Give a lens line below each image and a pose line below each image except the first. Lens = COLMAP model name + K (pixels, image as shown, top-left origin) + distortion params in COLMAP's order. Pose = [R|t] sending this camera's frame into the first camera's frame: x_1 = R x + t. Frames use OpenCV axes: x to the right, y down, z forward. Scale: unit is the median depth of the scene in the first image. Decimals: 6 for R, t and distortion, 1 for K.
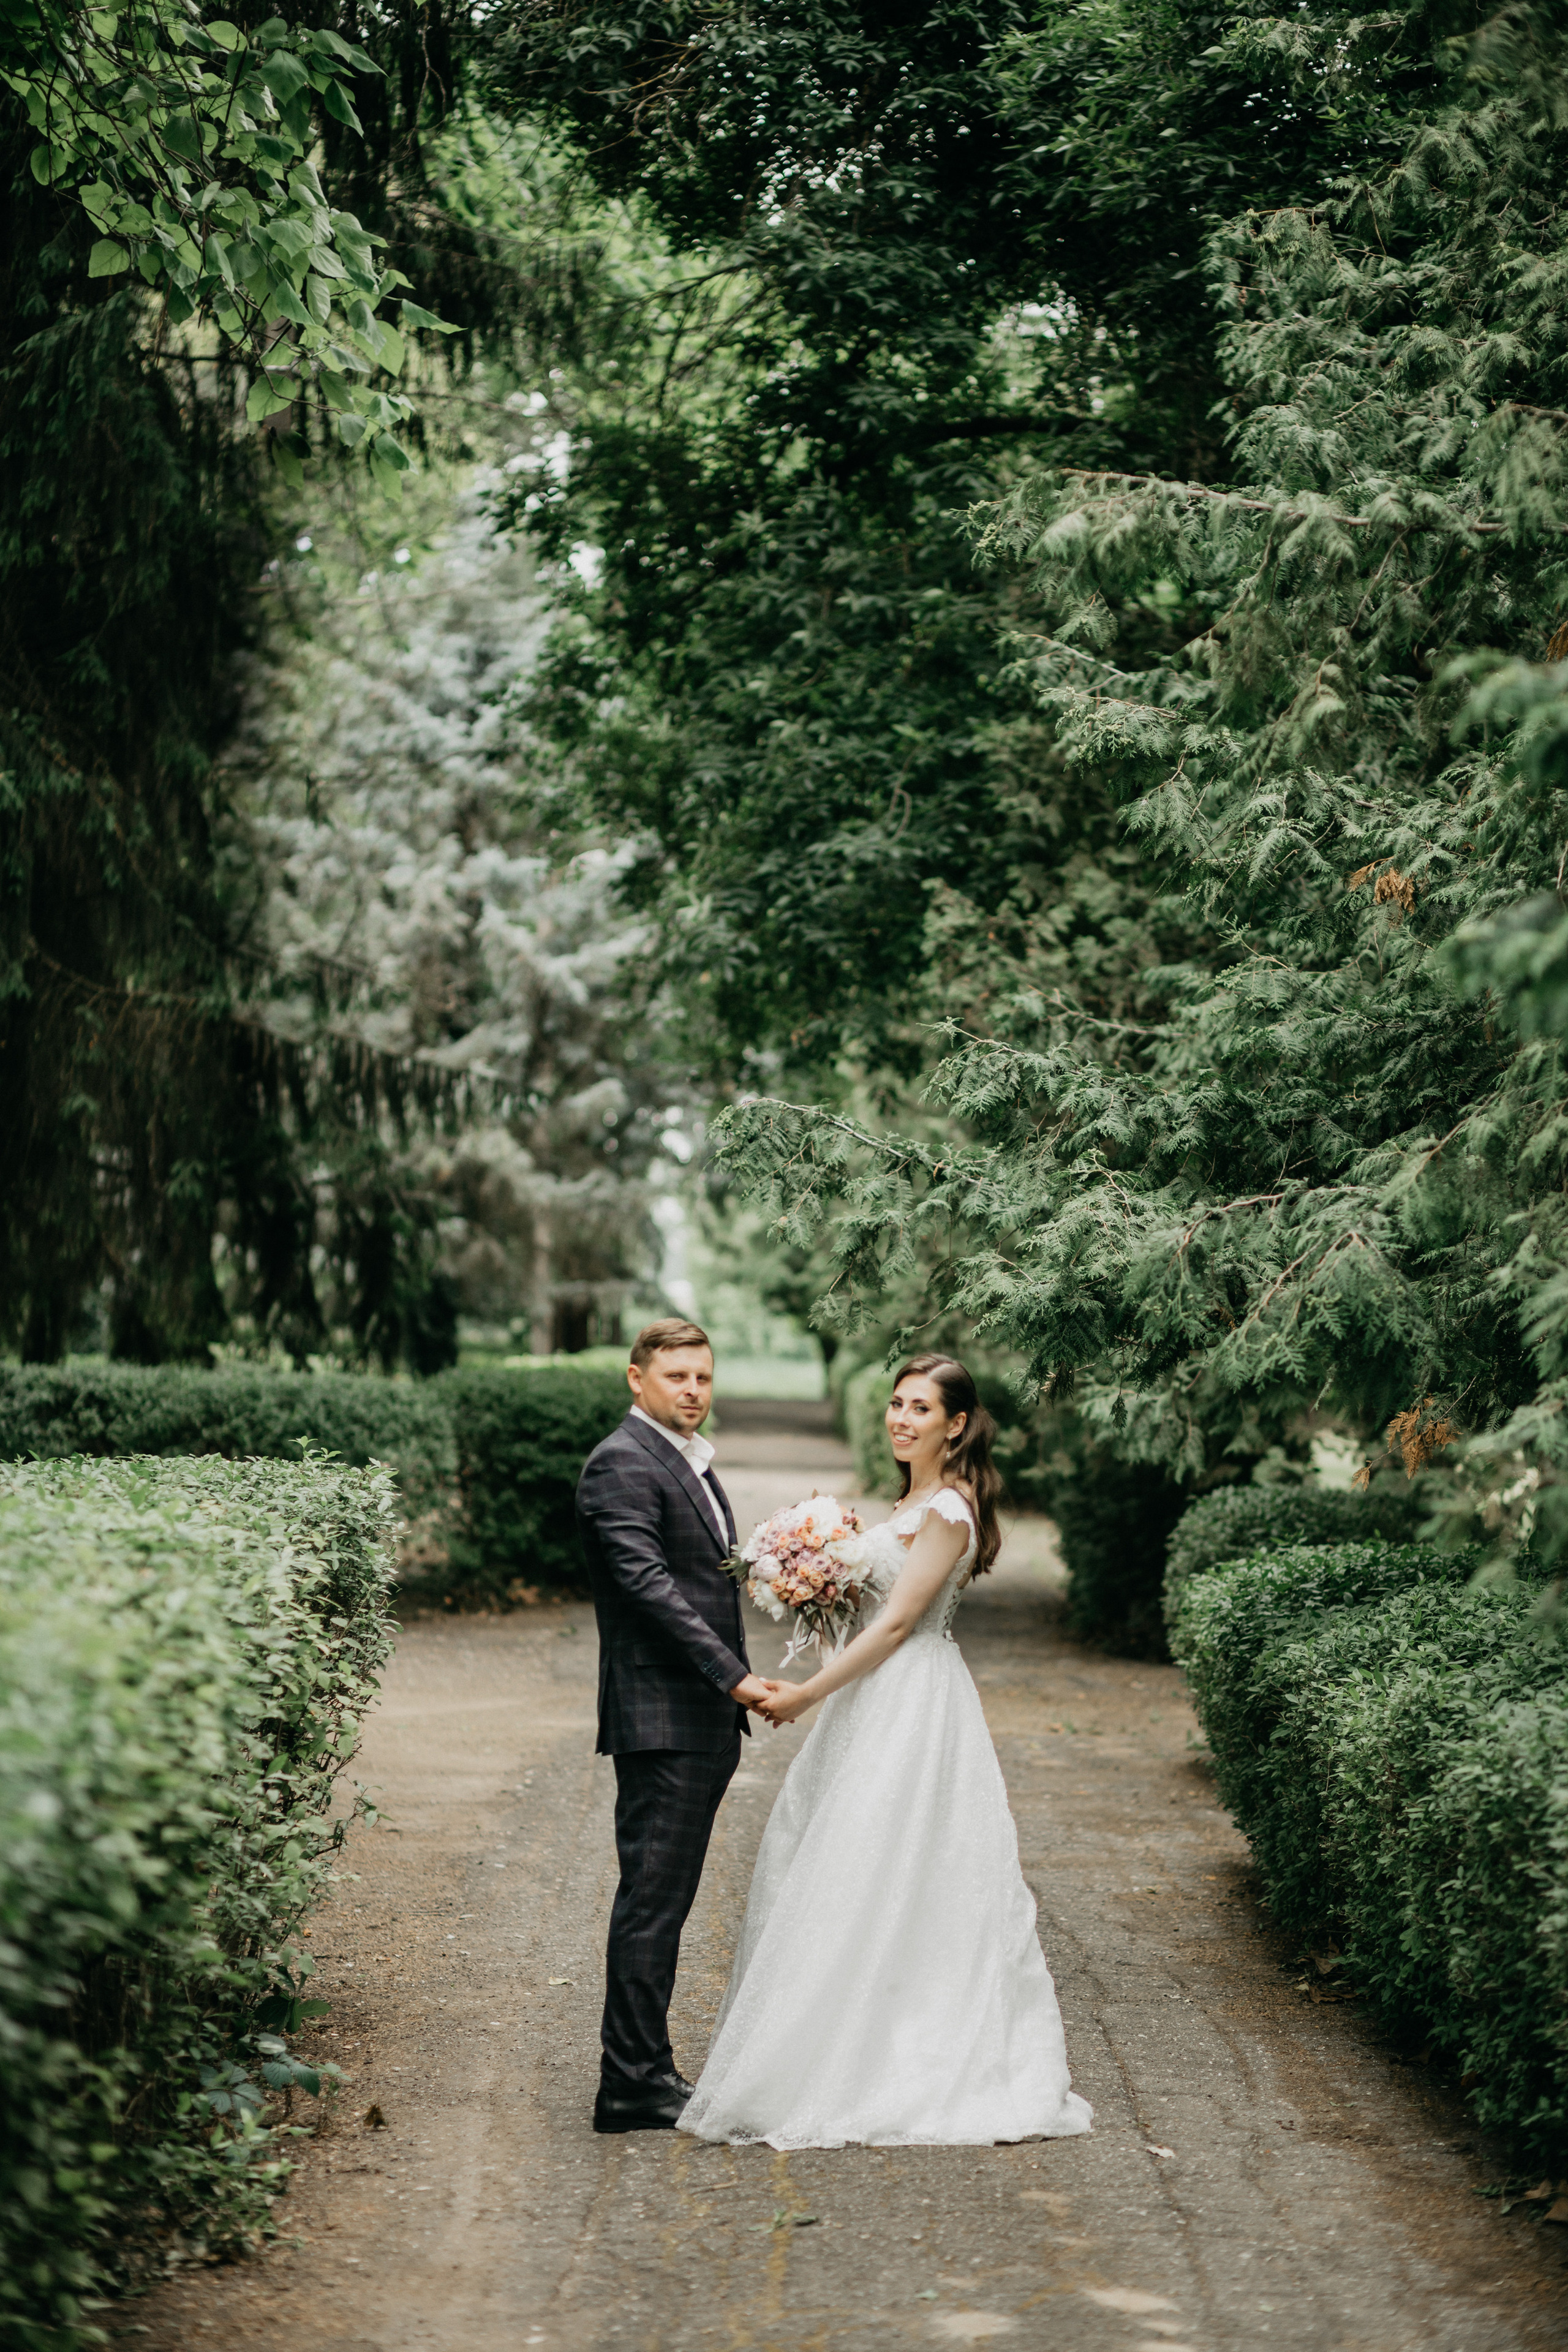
lens RADIAL K [[5520.8, 0, 784.0], [0, 5520.8, 1176.0], [0, 0, 1]] dist [0.063083, -1.268322]
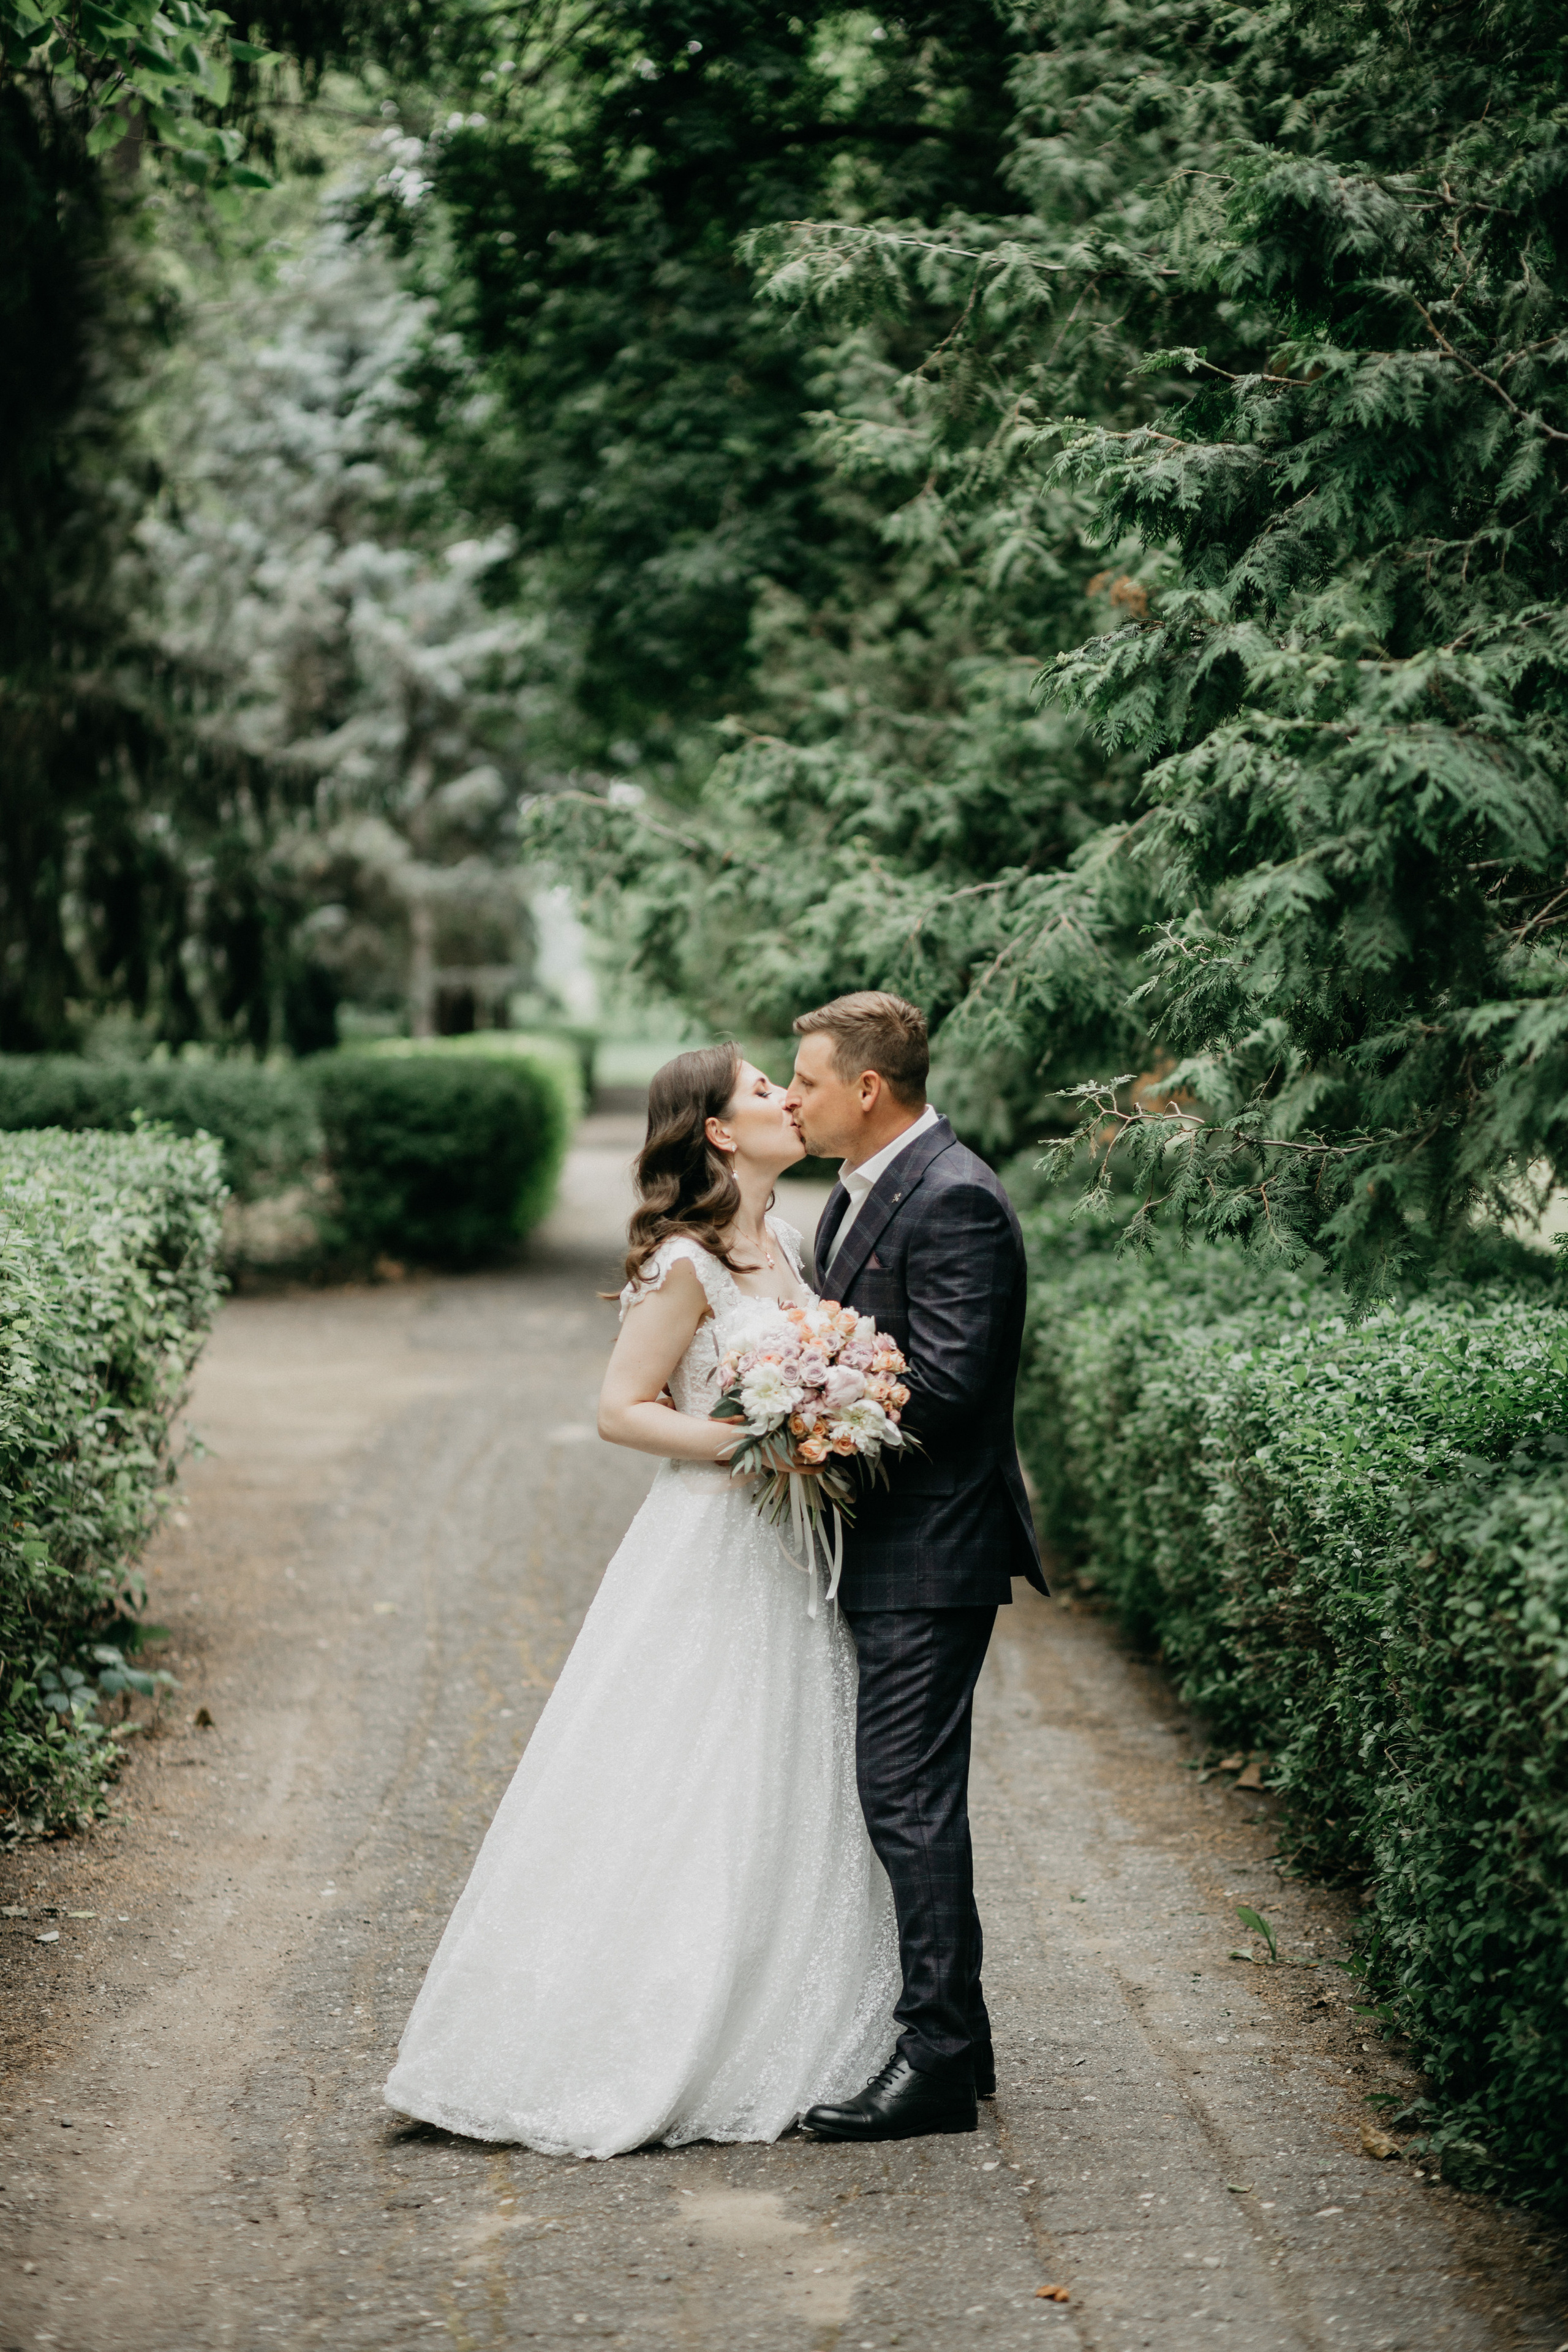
lens RADIAL K [[5603.4, 0, 786.0], [0, 5603.4, 1153.3], [0, 0, 1]] dist [0.180320, -4.471913]
pose [[0.999793, -0.014761, 0.013995, 0.024742], [0.014014, 0.998544, 0.052086, -0.000423], [-0.014743, -0.051879, 0.998545, -0.105217]]
